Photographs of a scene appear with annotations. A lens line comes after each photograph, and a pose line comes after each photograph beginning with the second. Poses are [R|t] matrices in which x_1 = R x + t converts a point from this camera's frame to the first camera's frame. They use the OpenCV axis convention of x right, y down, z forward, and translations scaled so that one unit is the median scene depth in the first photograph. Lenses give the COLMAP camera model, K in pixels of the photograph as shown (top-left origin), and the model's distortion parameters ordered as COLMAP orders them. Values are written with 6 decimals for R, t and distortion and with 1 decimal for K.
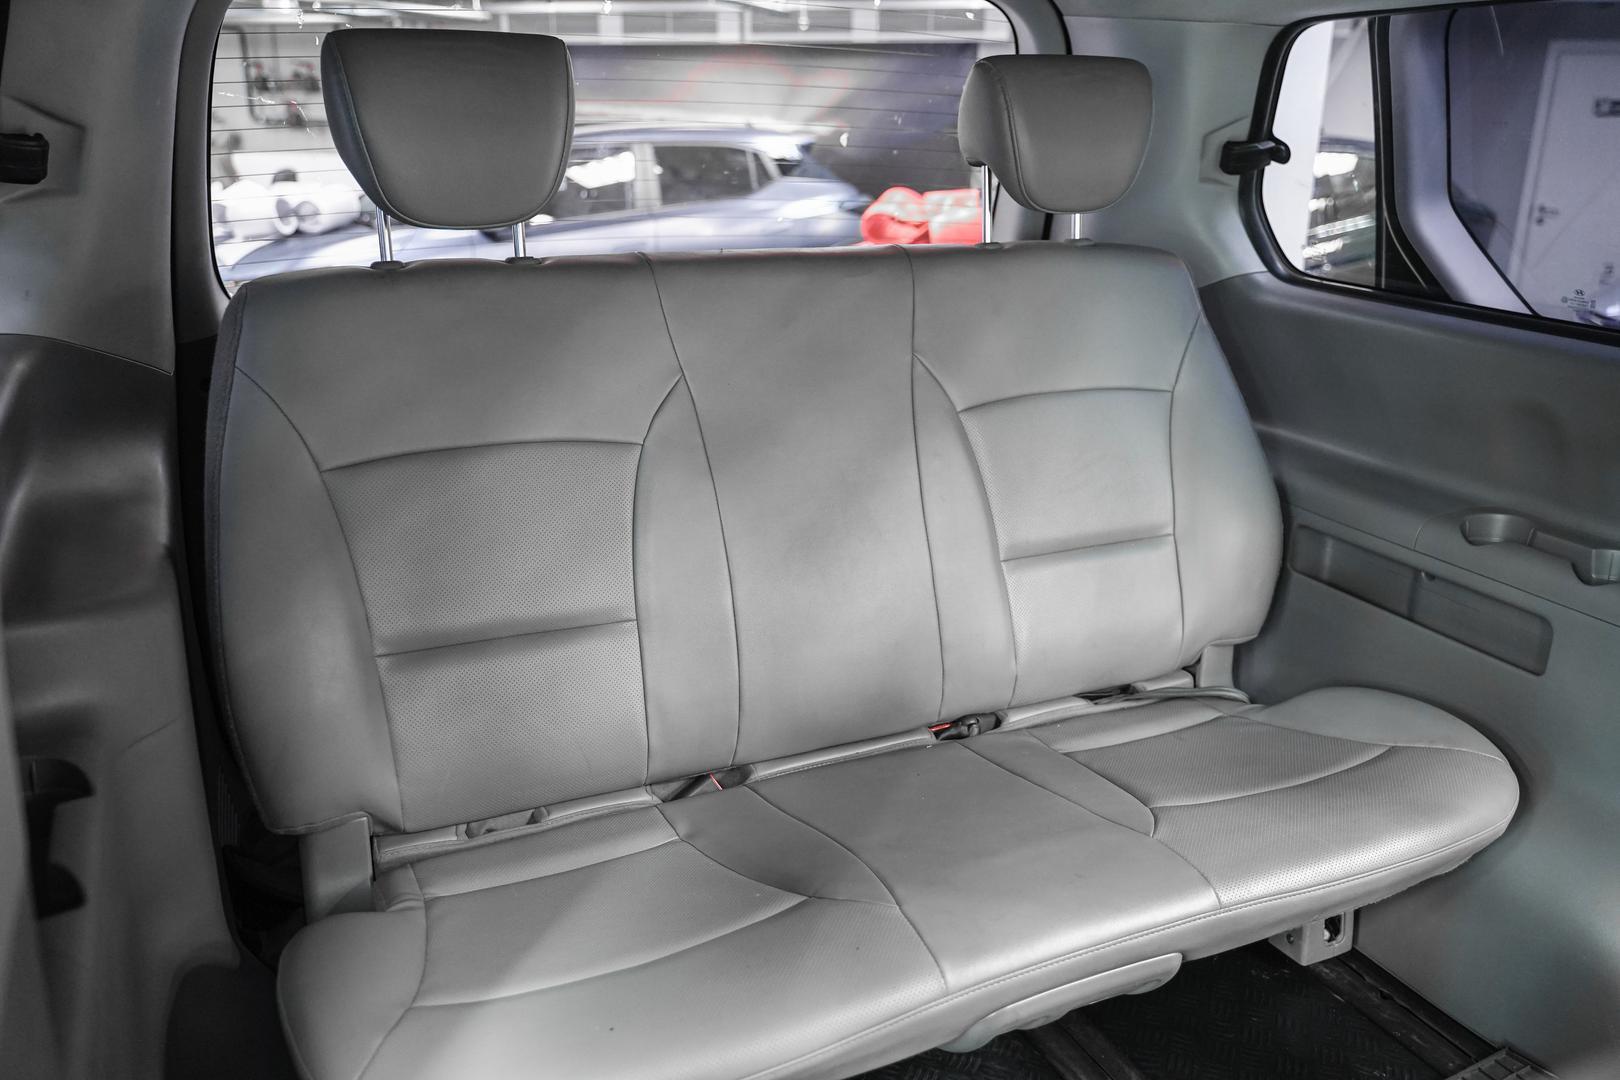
lens RADIAL K [[1345.7, 0, 812.3], [0, 1345.7, 514.3], [0, 0, 1]] dist [-0.012282, -0.002721]
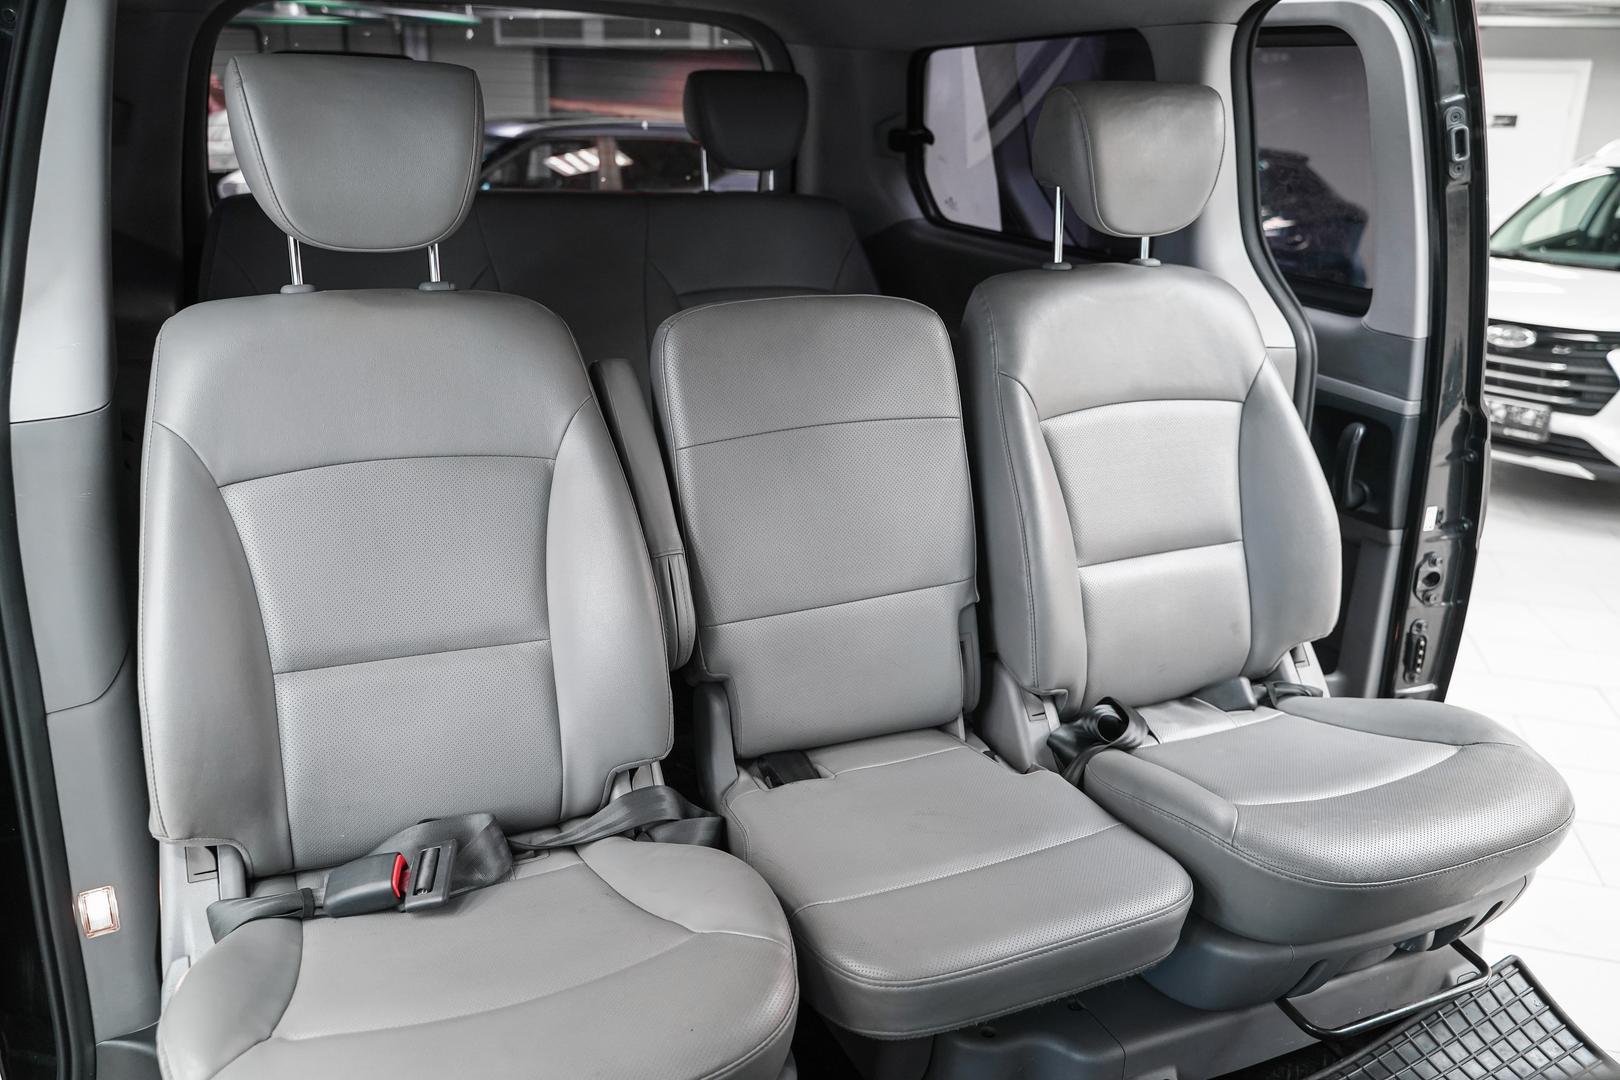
lens RADIAL K [[1345.7, 0, 812.3], [0, 1345.7, 514.3], [0, 0, 1]] dist [-0.012282, -0.002721]
pose [[0.999732, 0.021103, -0.009515, 0.235478], [-0.021125, 0.999775, -0.002127, 0.147868], [0.009468, 0.002327, 0.999952, -0.469841]]
